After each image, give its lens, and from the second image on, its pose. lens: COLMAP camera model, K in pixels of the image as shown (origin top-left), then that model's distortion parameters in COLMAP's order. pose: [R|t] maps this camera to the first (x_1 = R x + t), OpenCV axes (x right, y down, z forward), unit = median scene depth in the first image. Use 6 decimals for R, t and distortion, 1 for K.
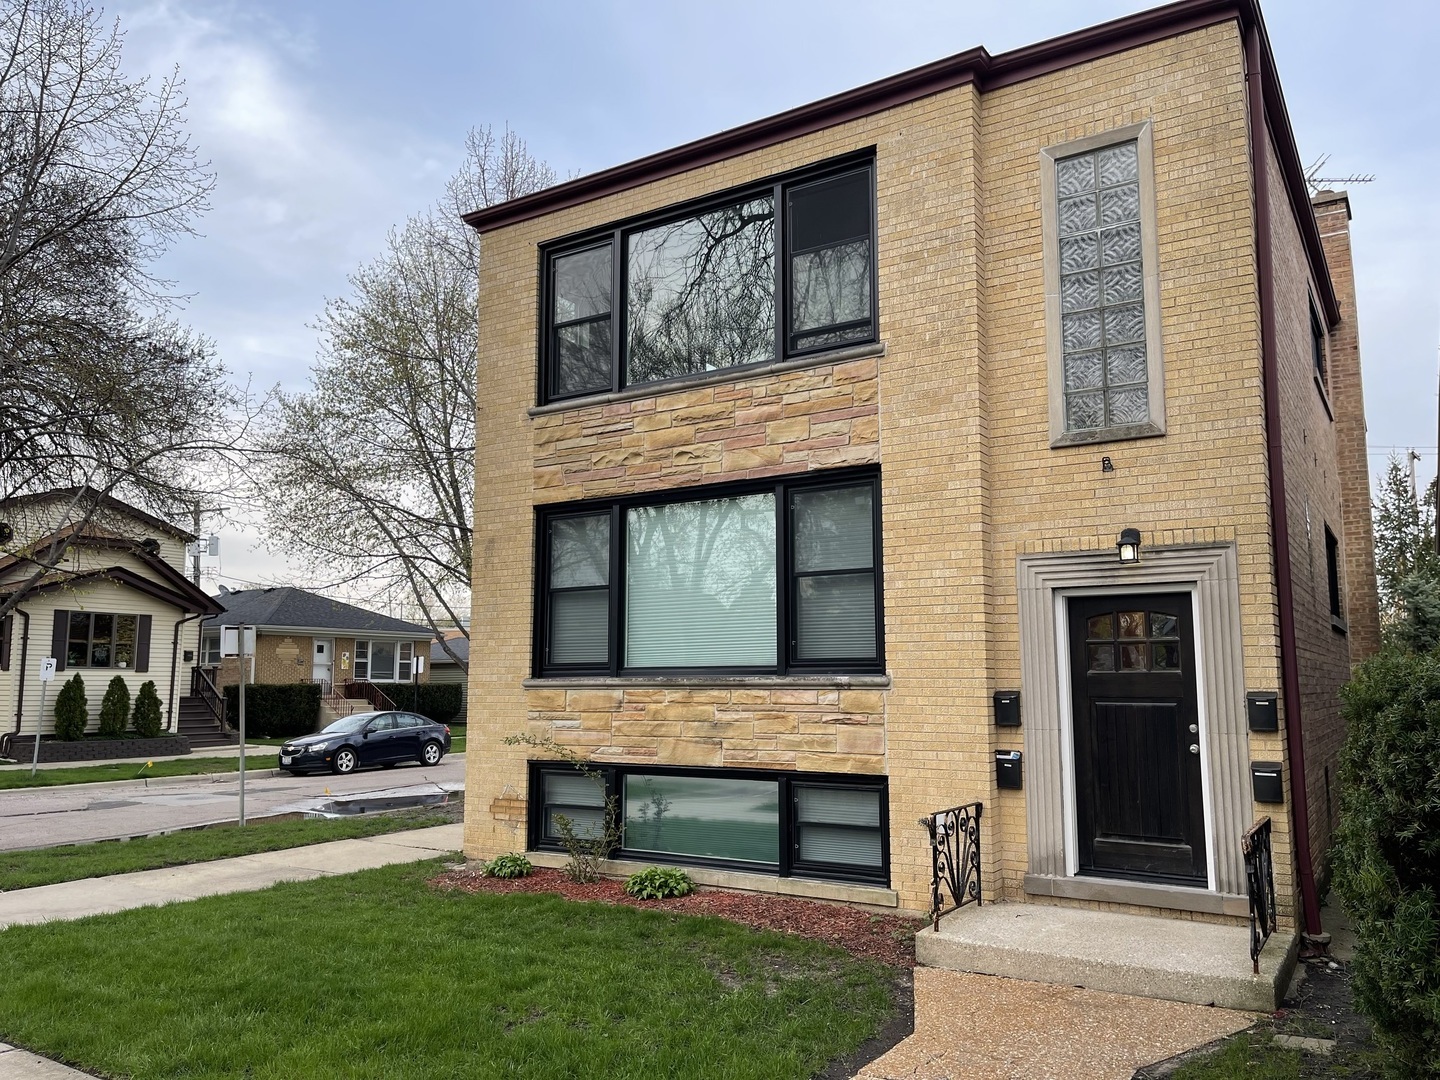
lens RADIAL K [[1092.7, 0, 720.0], [0, 1092.7, 540.0], [0, 0, 1]] dist [0.084842, -0.097949]
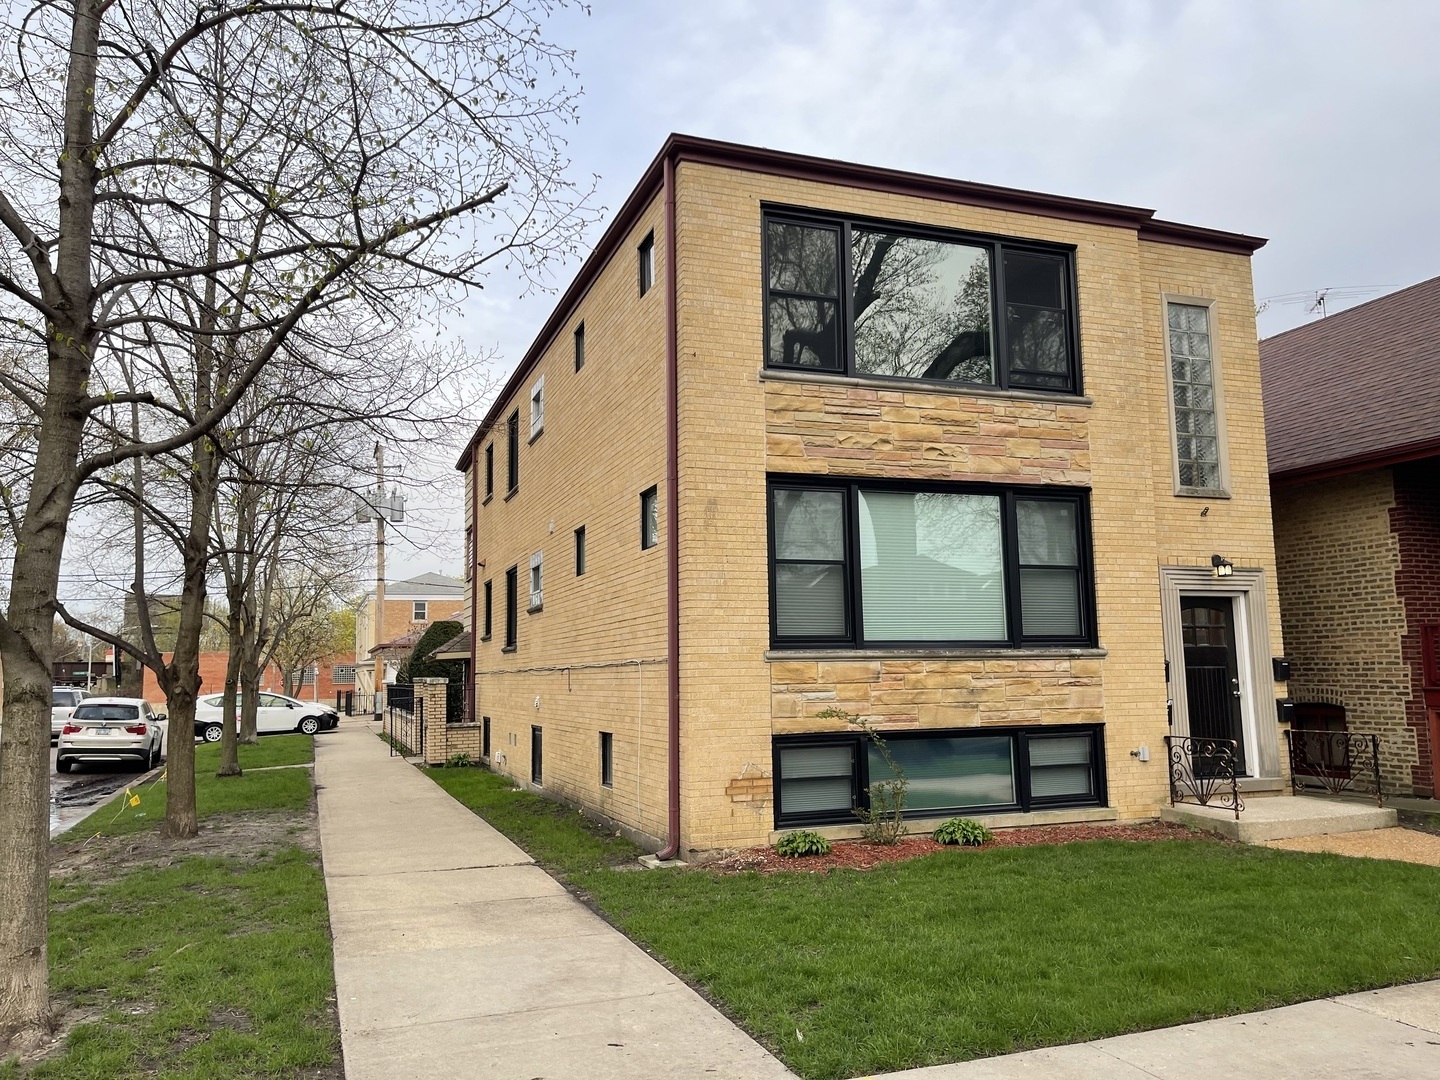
lens RADIAL K [[1092.7, 0, 720.0], [0, 1092.7, 540.0], [0, 0, 1]] dist [0.084842, -0.097949]
pose [[0.594500, 0.095248, 0.798435, -1.123622], [-0.085542, 0.994816, -0.054982, 0.099422], [-0.799533, -0.035613, 0.599566, 0.536196]]
